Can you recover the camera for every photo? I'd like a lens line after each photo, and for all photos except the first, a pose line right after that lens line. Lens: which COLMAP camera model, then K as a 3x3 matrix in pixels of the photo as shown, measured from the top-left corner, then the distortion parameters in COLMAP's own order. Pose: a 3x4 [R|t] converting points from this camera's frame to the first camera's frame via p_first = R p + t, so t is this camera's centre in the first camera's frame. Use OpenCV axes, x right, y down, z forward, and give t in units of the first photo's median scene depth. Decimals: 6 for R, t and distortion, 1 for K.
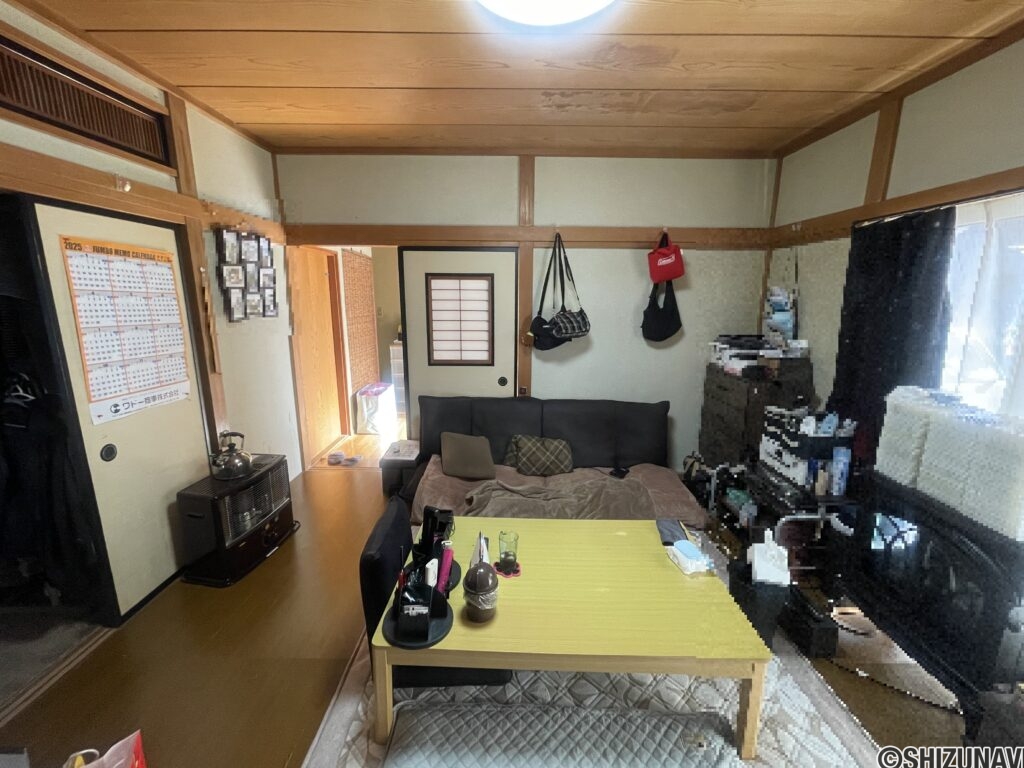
lens RADIAL K [[412.9, 0, 512.0], [0, 412.9, 384.0], [0, 0, 1]] dist [-0.000836, -0.000195]
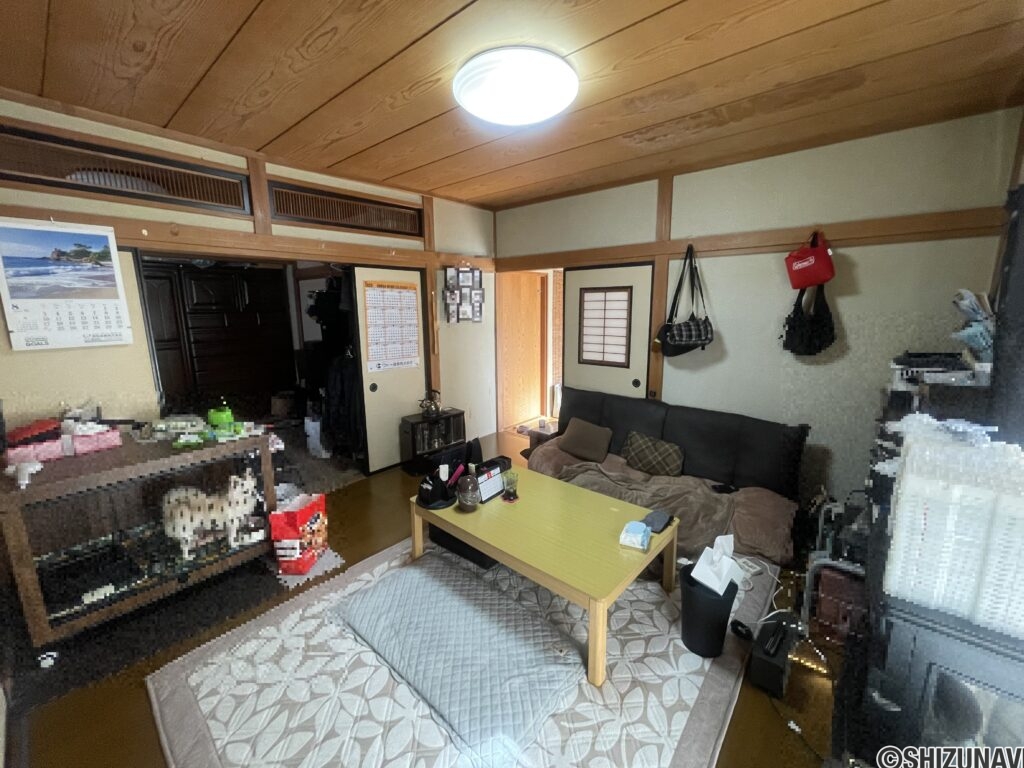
lens RADIAL K [[412.9, 0, 512.0], [0, 412.9, 384.0], [0, 0, 1]] dist [-0.000836, -0.000195]
pose [[0.760055, 0.107477, -0.640910, 0.483692], [-0.123211, 0.992174, 0.020266, 0.016439], [0.638072, 0.063564, 0.767348, -0.059318]]
